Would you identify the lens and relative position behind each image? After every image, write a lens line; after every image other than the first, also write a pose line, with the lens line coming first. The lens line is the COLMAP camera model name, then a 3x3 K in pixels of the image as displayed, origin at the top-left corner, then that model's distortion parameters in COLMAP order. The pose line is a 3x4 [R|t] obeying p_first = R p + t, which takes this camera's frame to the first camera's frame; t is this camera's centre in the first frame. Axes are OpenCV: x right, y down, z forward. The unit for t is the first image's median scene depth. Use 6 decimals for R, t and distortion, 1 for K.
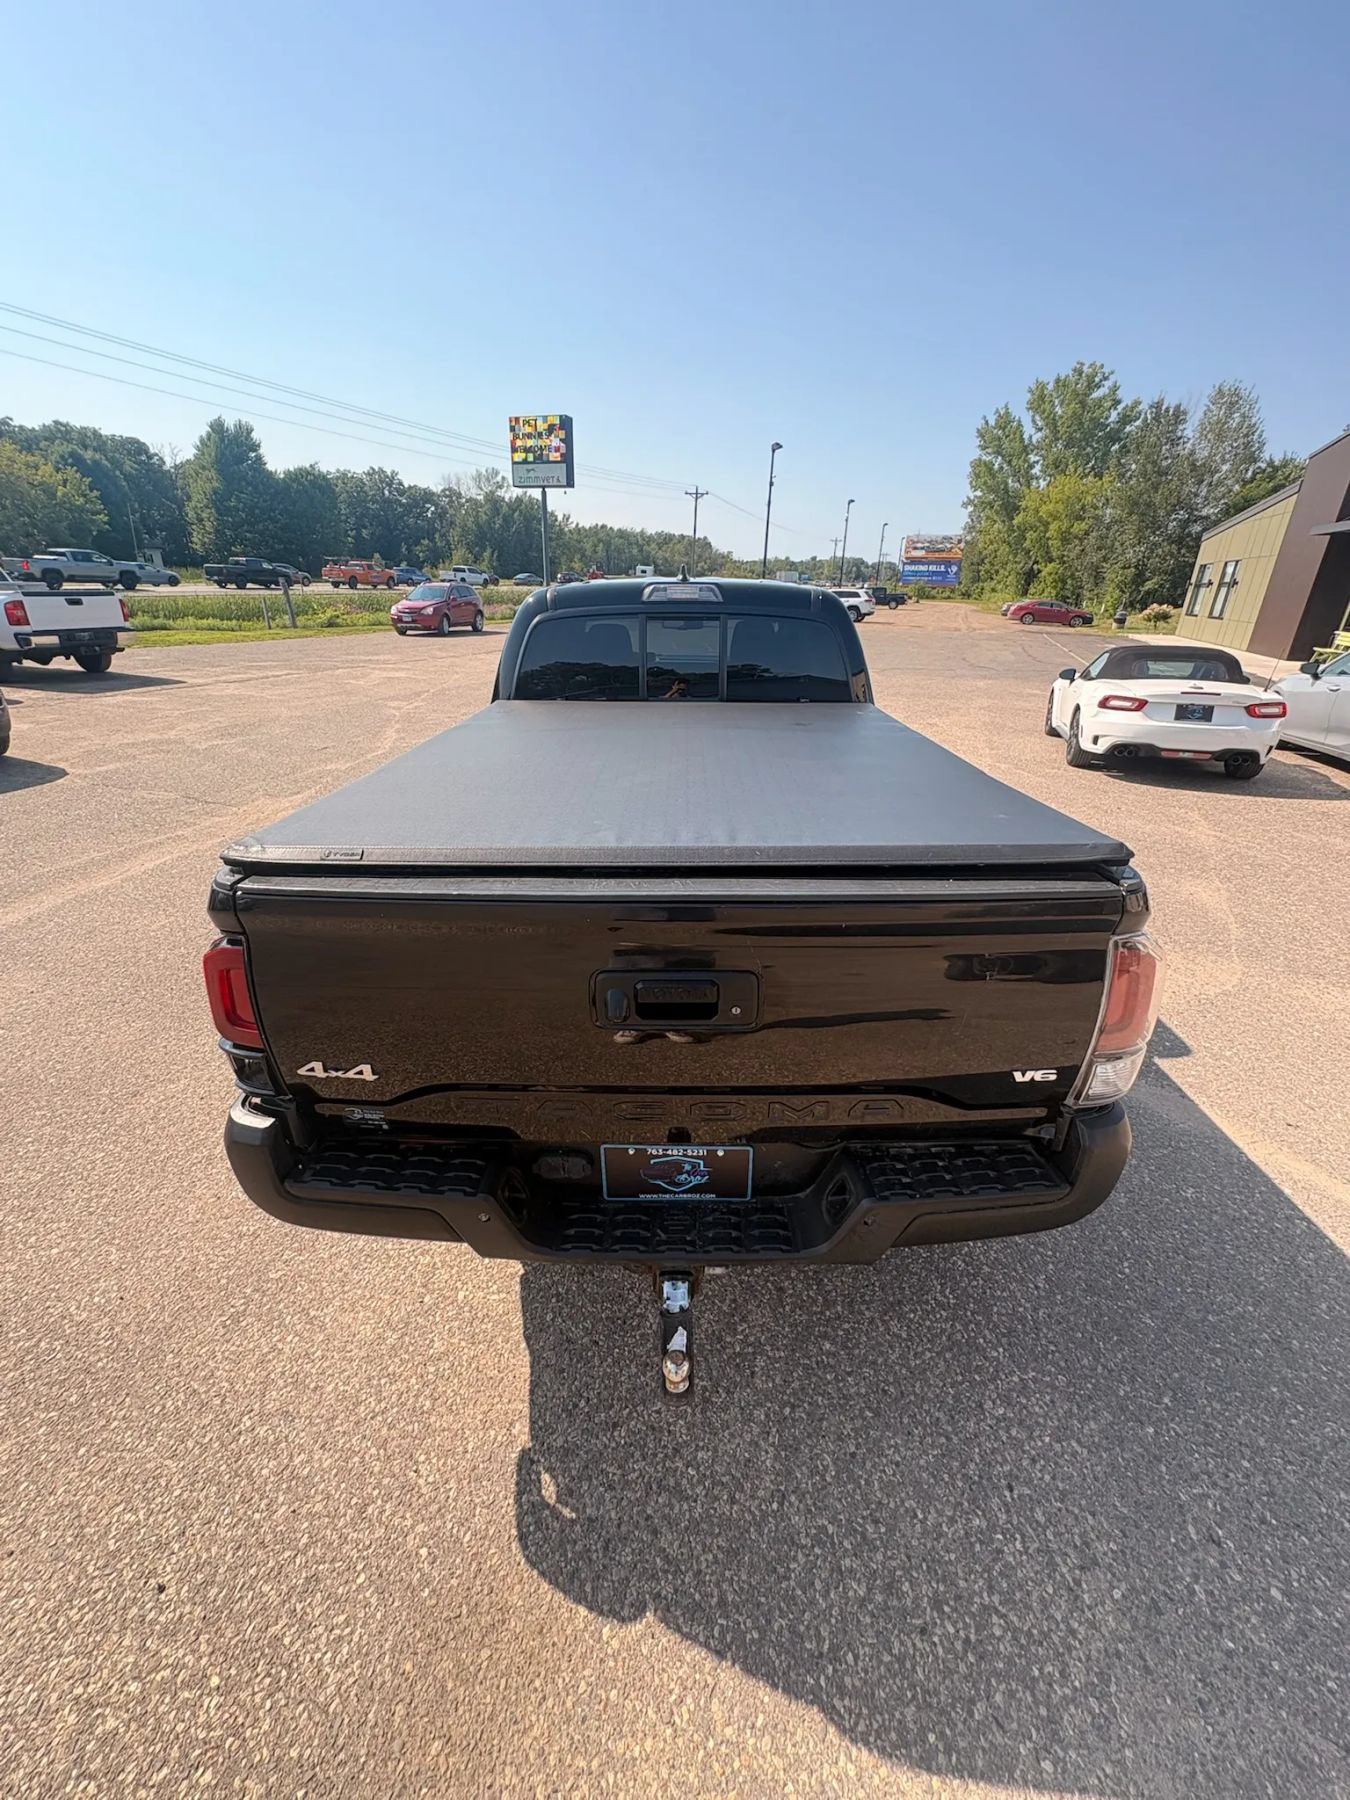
lens RADIAL K [[725.7, 0, 676.1], [0, 725.7, 903.4], [0, 0, 1]] dist [-0.001061, 0.000600]
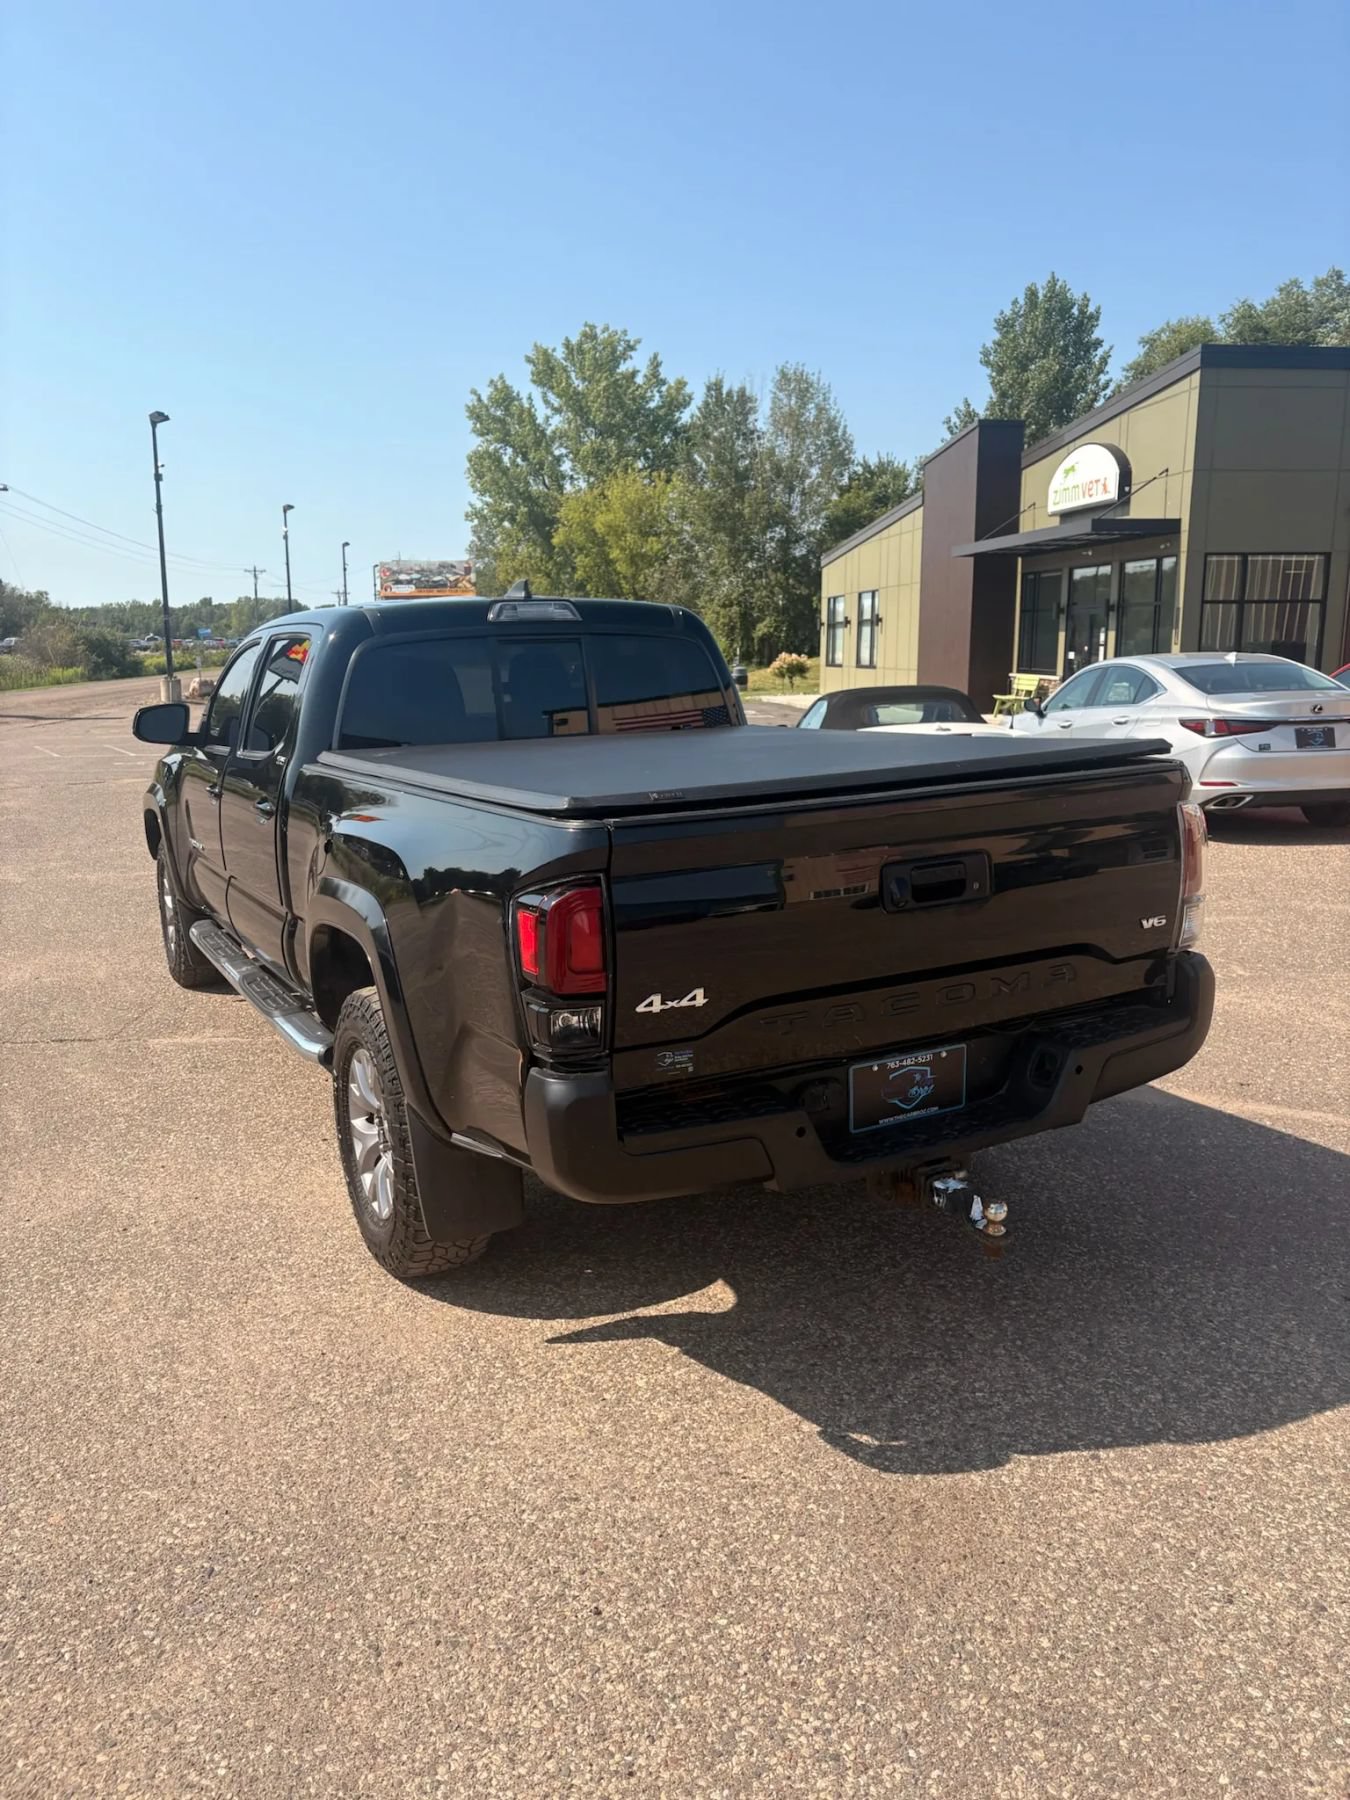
lens RADIAL K [[1381.7, 0, 682.0], [0, 1381.7, 906.1], [0, 0, 1]] dist [0.023962, -0.024512]
pose [[0.878675, -0.118832, 0.462395, -0.957869], [0.219581, 0.960598, -0.170398, 0.310696], [-0.423927, 0.251258, 0.870147, -0.553134]]
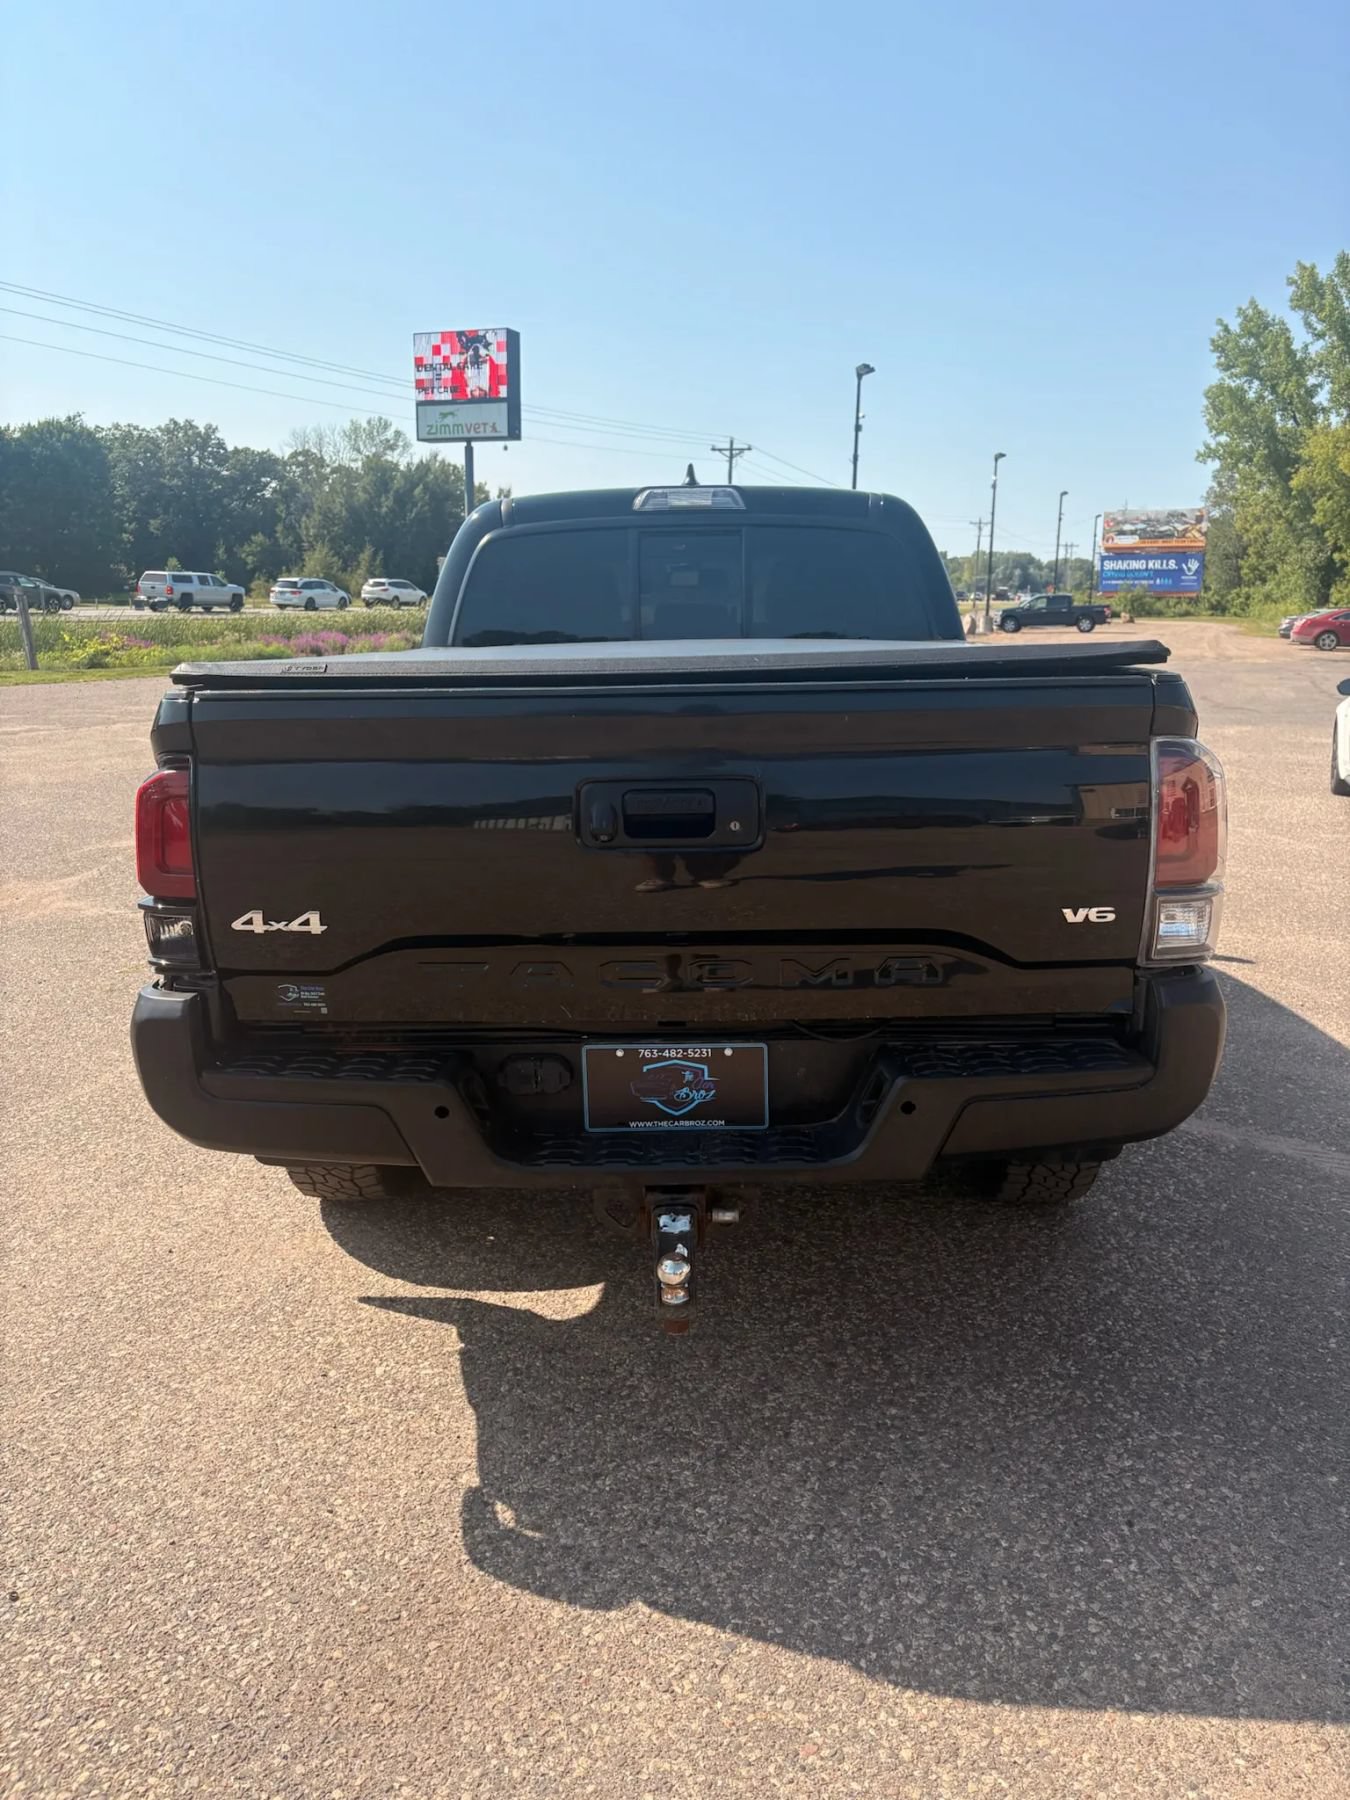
lens RADIAL K [[1381.7, 0, 678.8], [0, 1381.7, 915.2], [0, 0, 1]] dist [0.023962, -0.024512]
pose [[0.999759, -0.013358, -0.017409, 0.026951], [0.009758, 0.981245, -0.192519, 0.382531], [0.019654, 0.192303, 0.981139, -0.429343]]
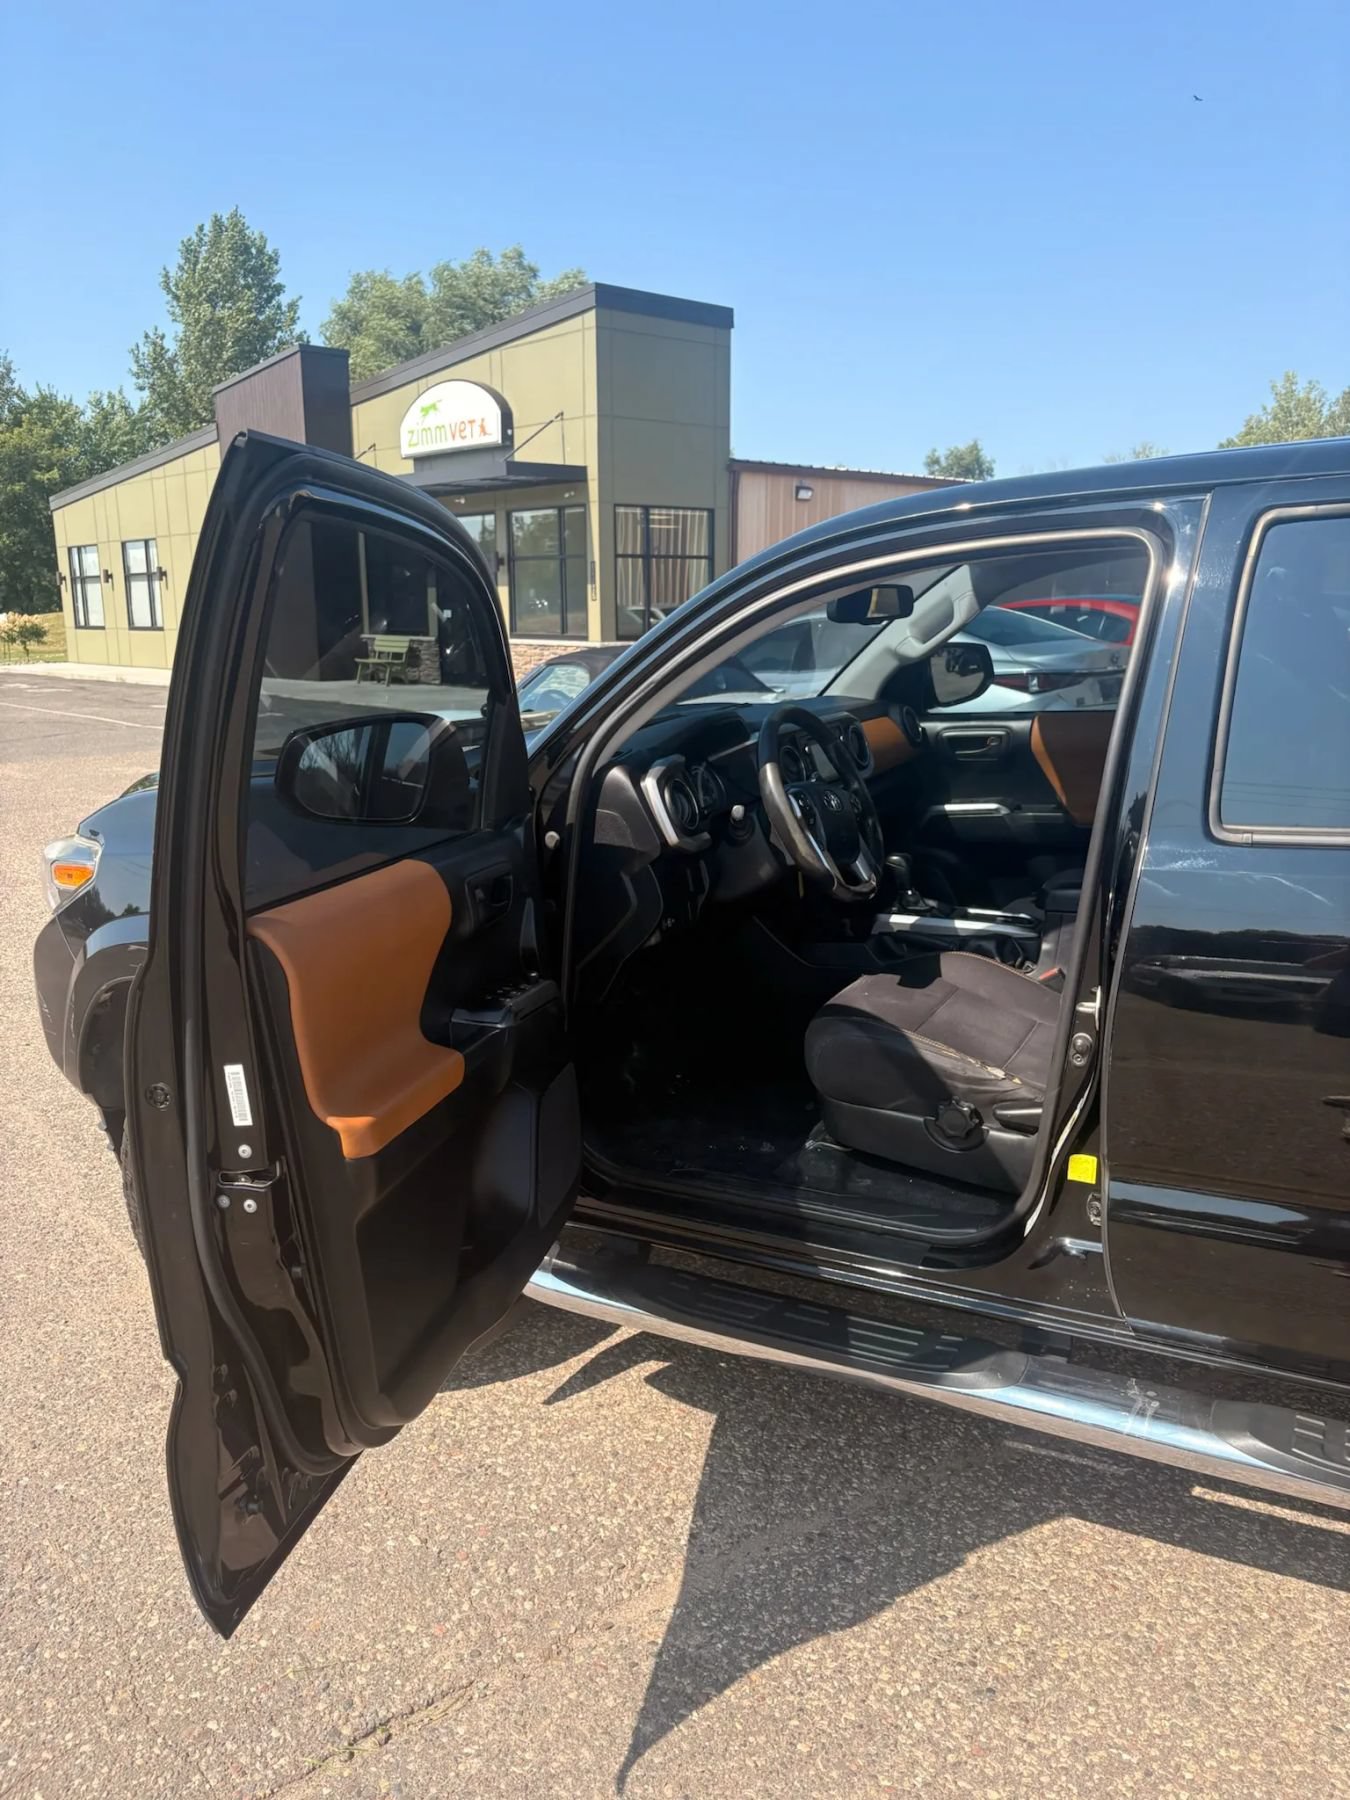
lens RADIAL K [[1381.7, 0, 668.8], [0, 1381.7, 910.3], [0, 0, 1]] dist [0.023962, -0.024512]
pose [[0.463426, -0.219033, 0.858639, -1.444651], [0.376372, 0.925879, 0.033050, -0.747108], [-0.802235, 0.307851, 0.511514, 1.957712]]
